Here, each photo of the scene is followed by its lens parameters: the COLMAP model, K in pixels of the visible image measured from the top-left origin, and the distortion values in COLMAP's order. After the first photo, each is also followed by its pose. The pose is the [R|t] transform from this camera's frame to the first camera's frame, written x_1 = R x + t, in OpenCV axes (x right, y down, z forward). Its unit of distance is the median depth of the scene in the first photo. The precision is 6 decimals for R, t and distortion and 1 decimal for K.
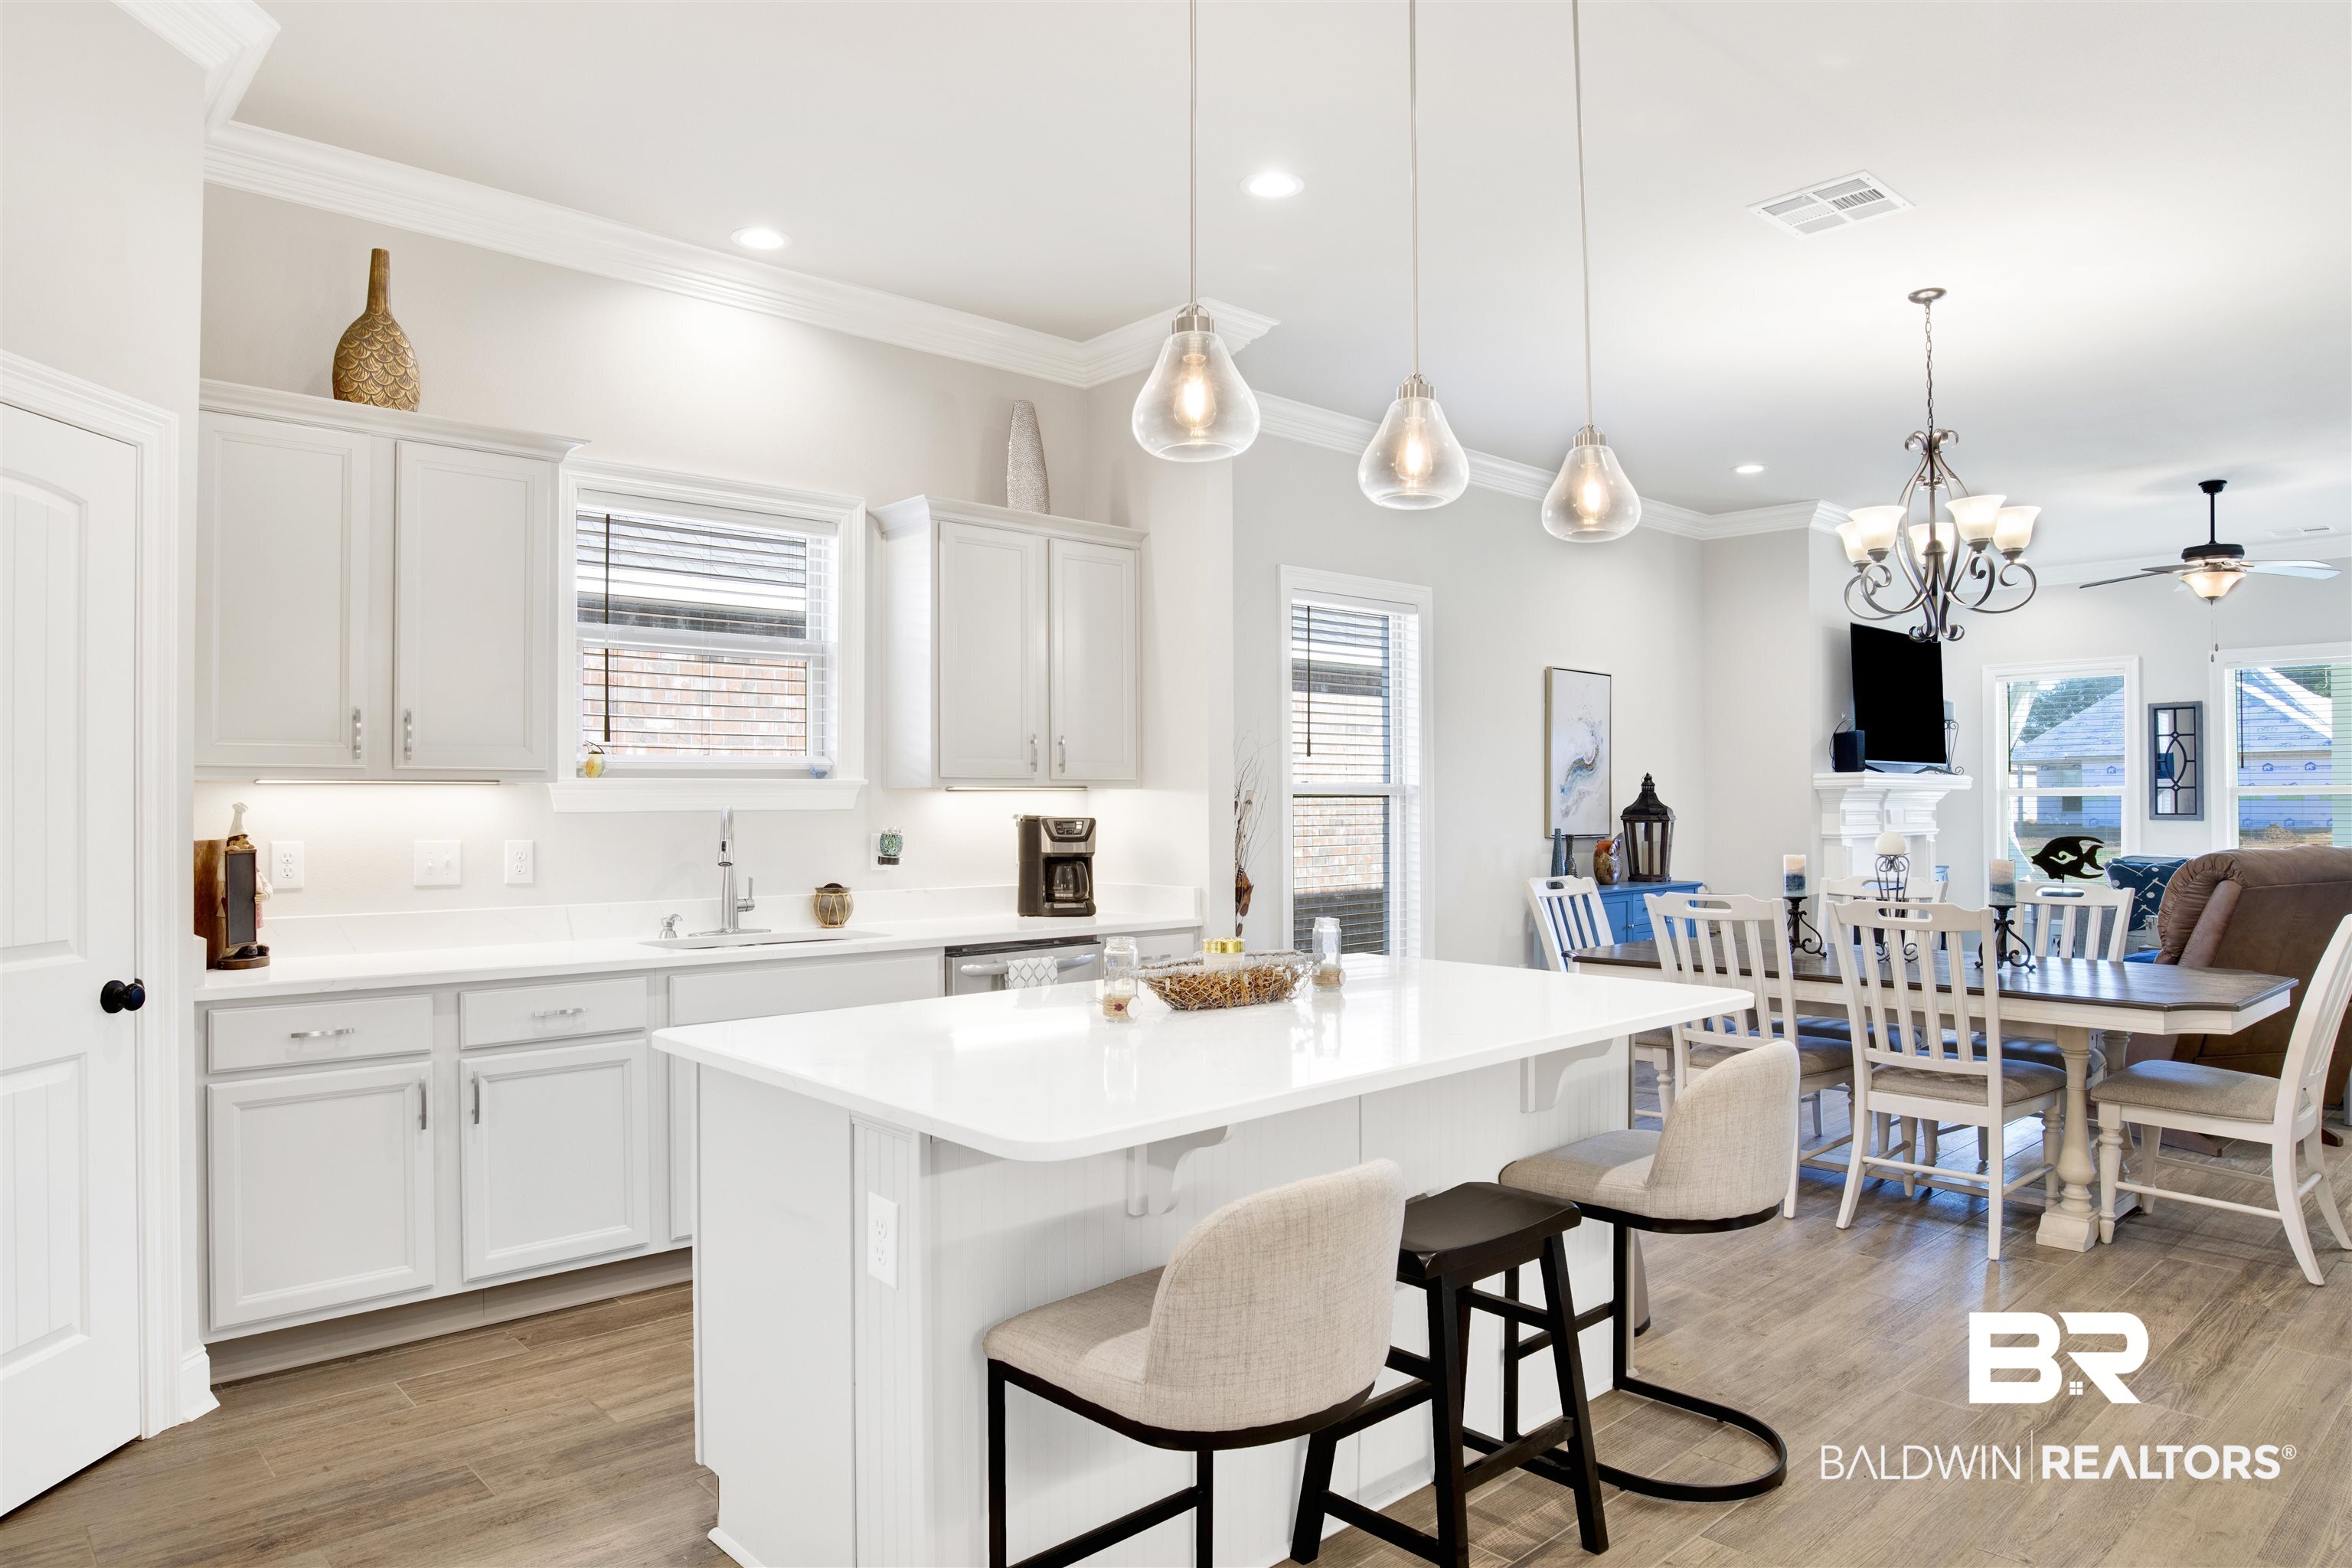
lens RADIAL K [[1507.8, 0, 1167.1], [0, 1507.8, 771.6], [0, 0, 1]] dist [-0.045969, 0.004896]
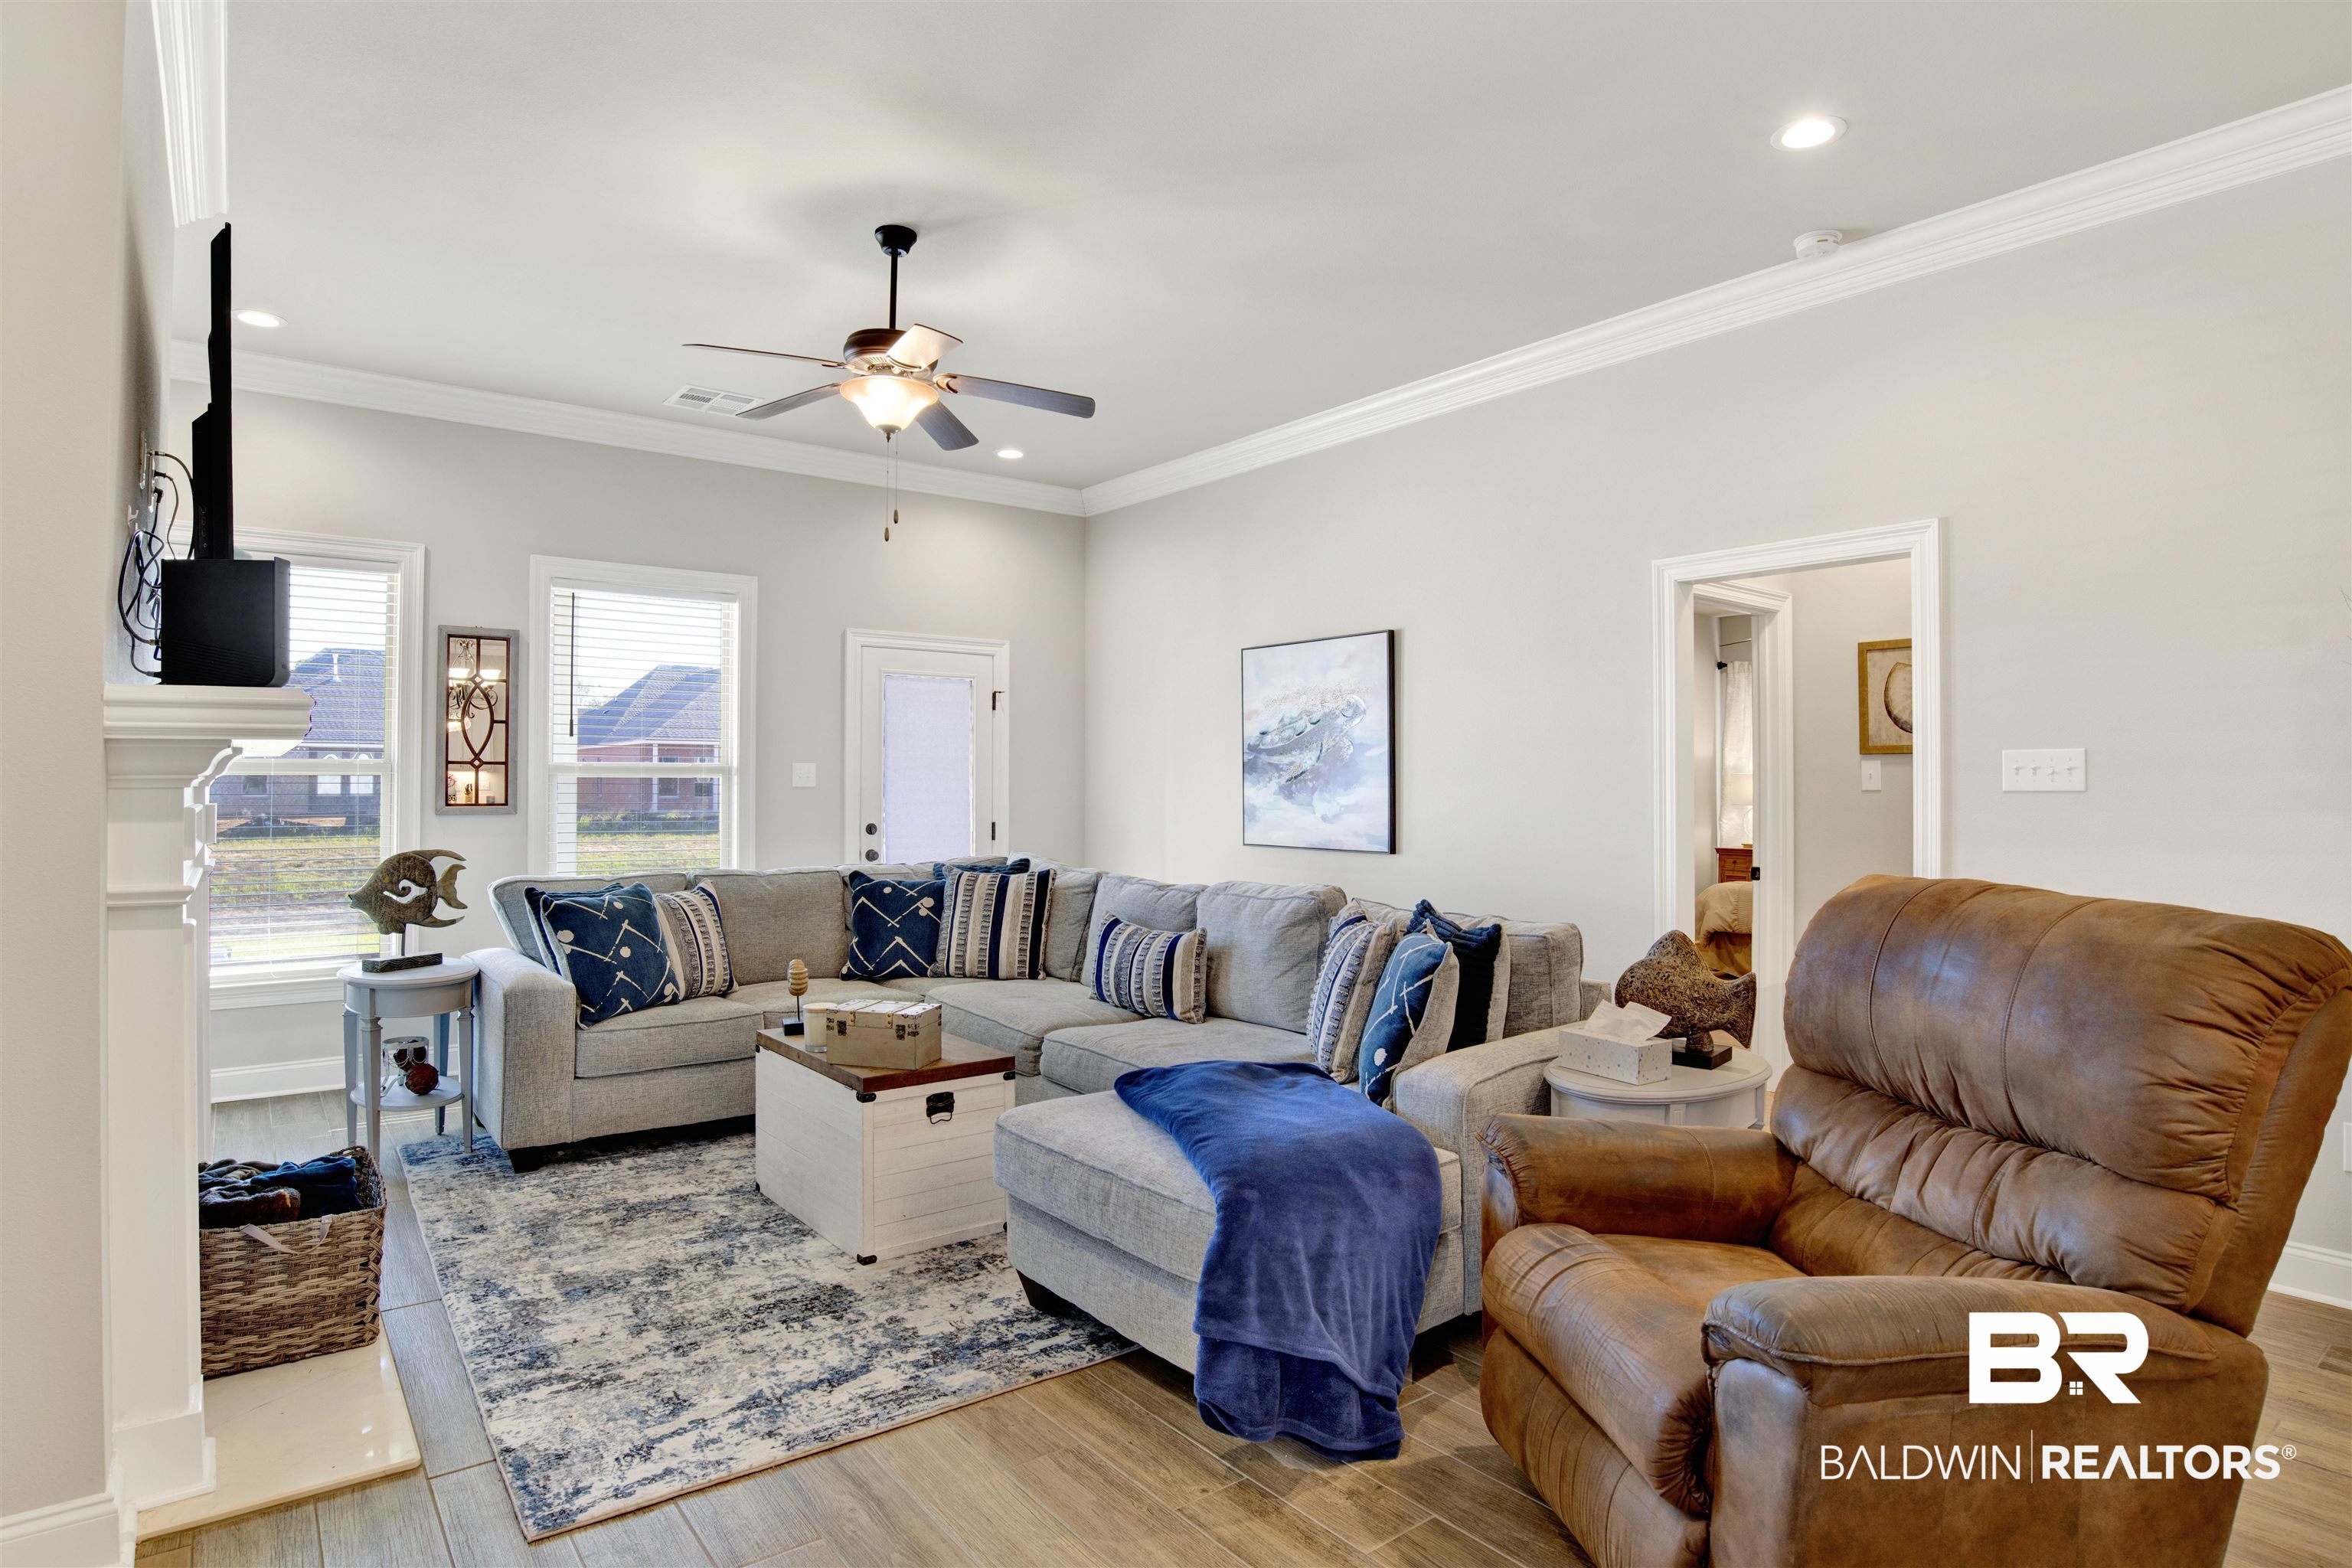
lens RADIAL K [[1264.8, 0, 1165.4], [0, 1264.8, 745.4], [0, 0, 1]] dist [-0.045476, 0.011860]
pose [[0.109144, 0.032424, 0.993497, 0.235629], [-0.024232, 0.999258, -0.029950, 0.015759], [-0.993730, -0.020806, 0.109849, 0.829621]]
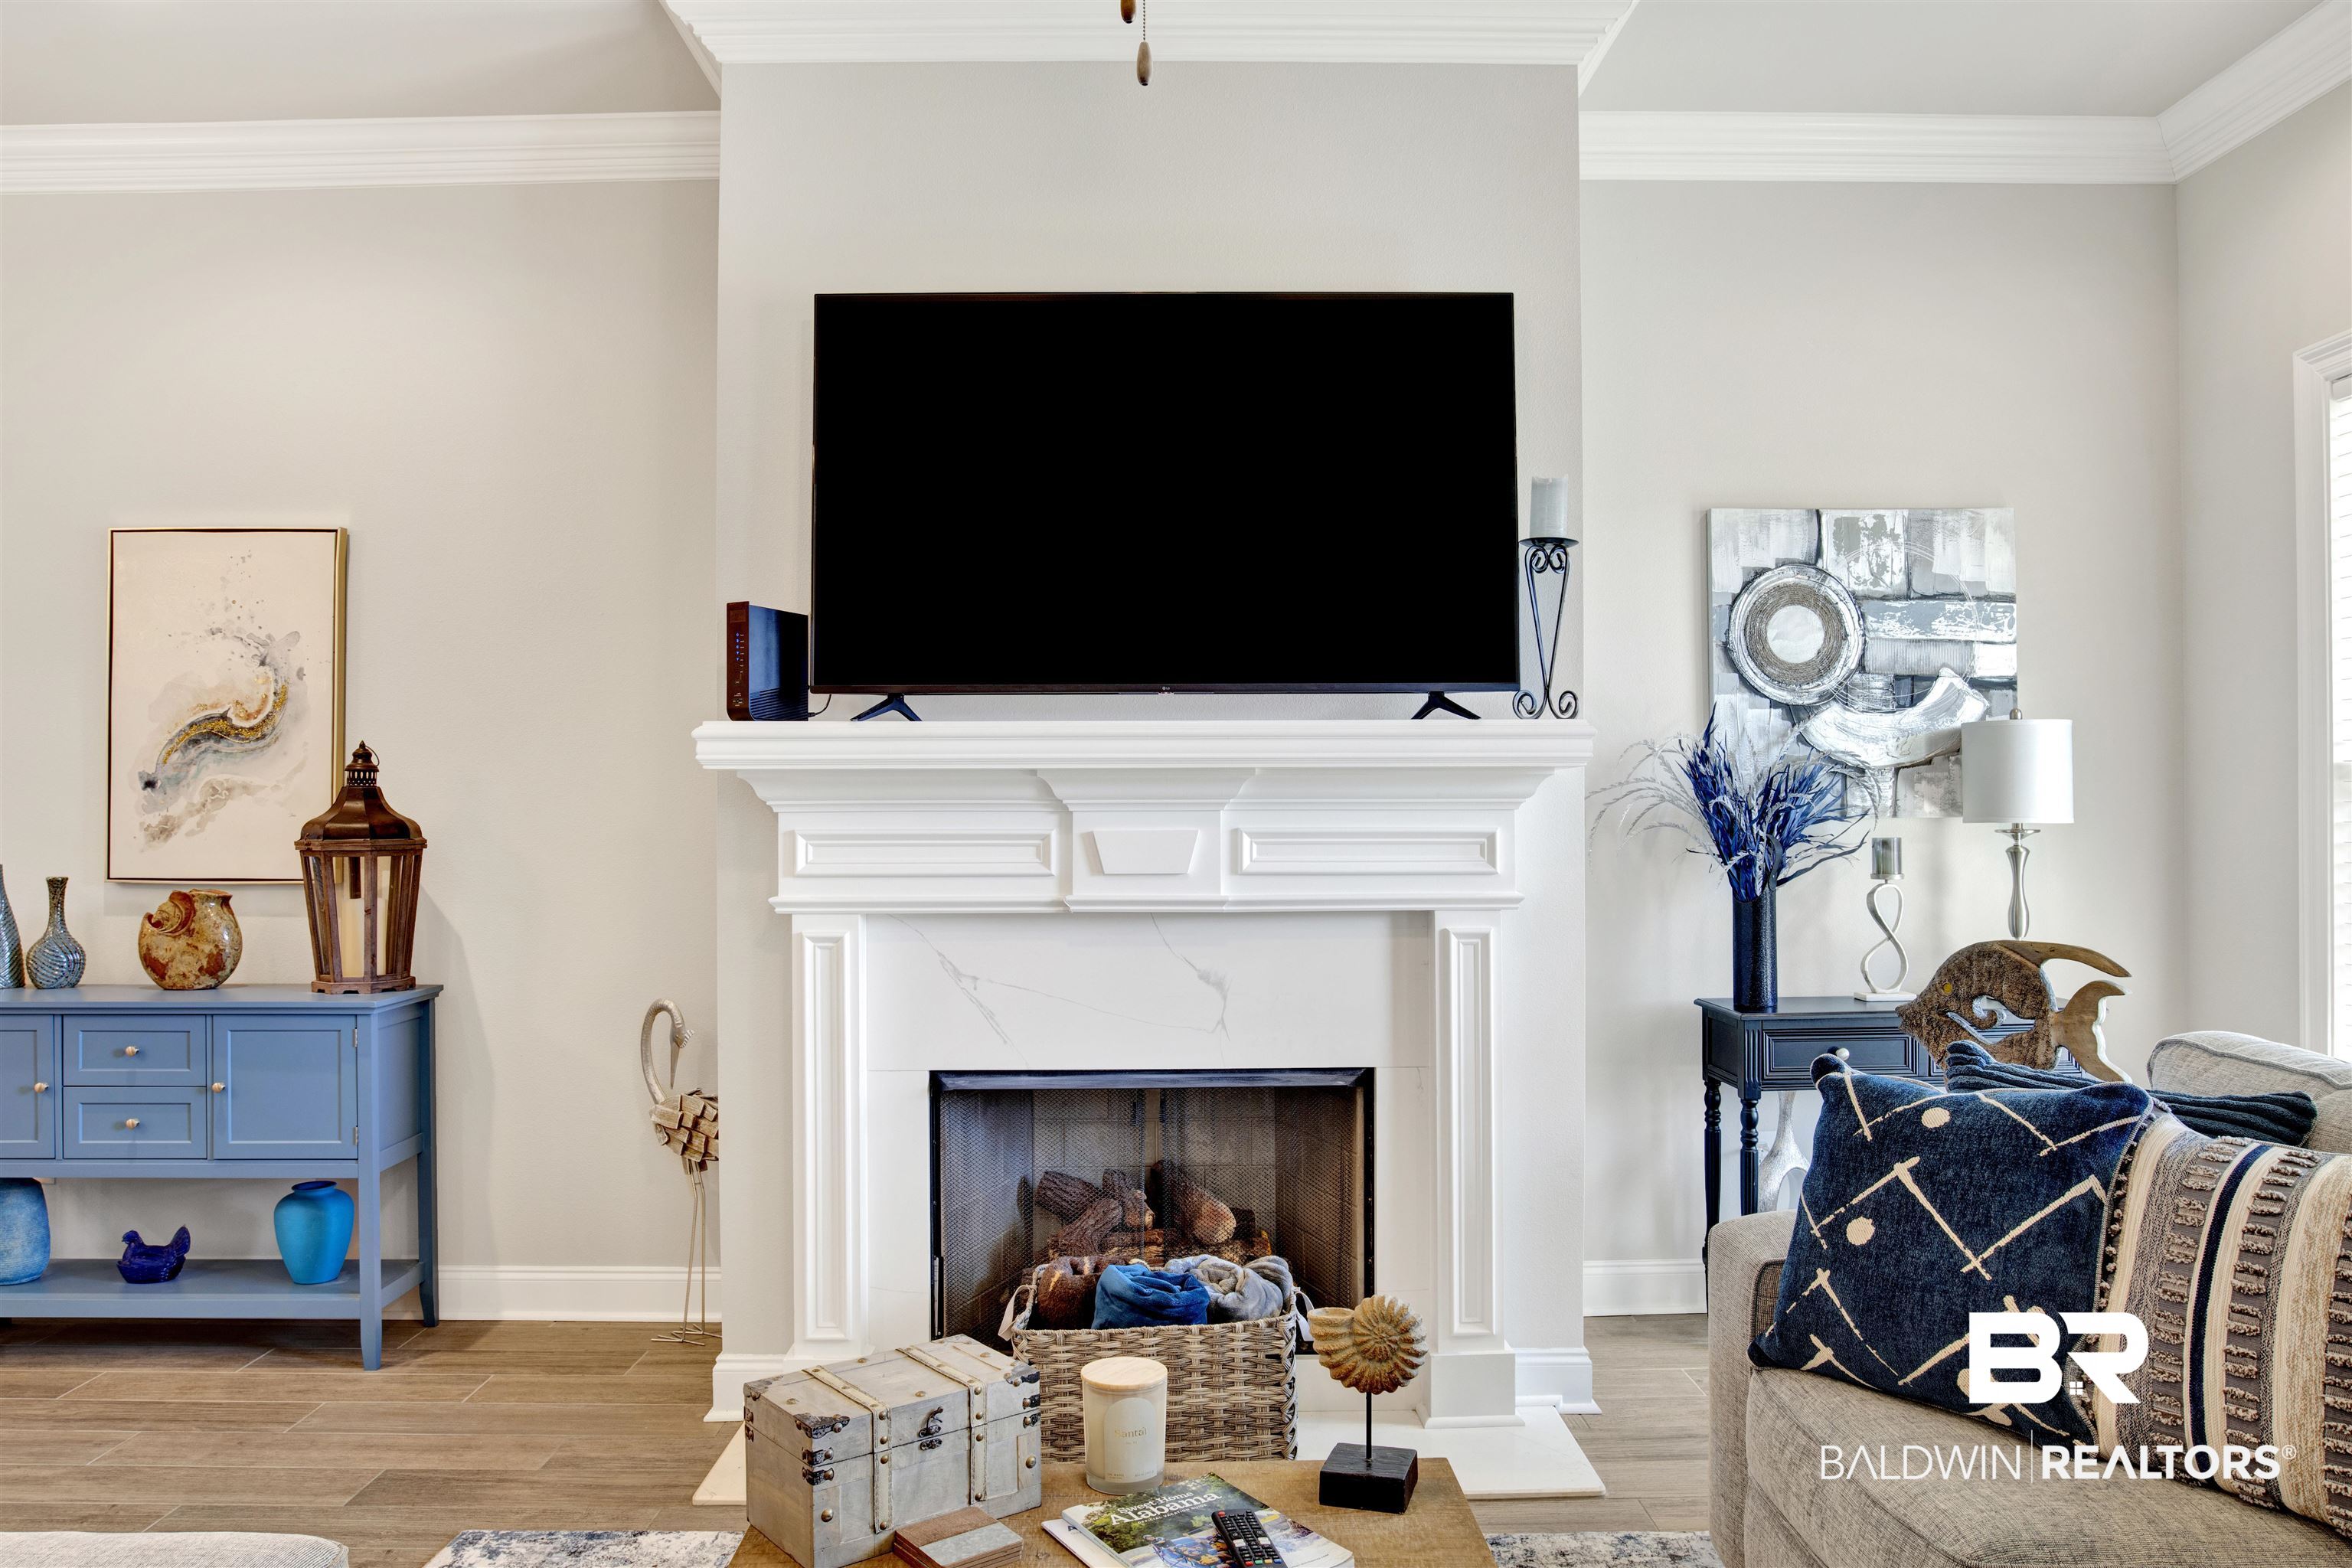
lens RADIAL K [[1670.1, 0, 1180.7], [0, 1670.1, 798.6], [0, 0, 1]] dist [-0.044512, 0.002494]
pose [[0.728349, -0.002972, -0.685200, 0.847215], [0.016182, 0.999786, 0.012864, 0.015513], [0.685015, -0.020457, 0.728242, 0.836728]]
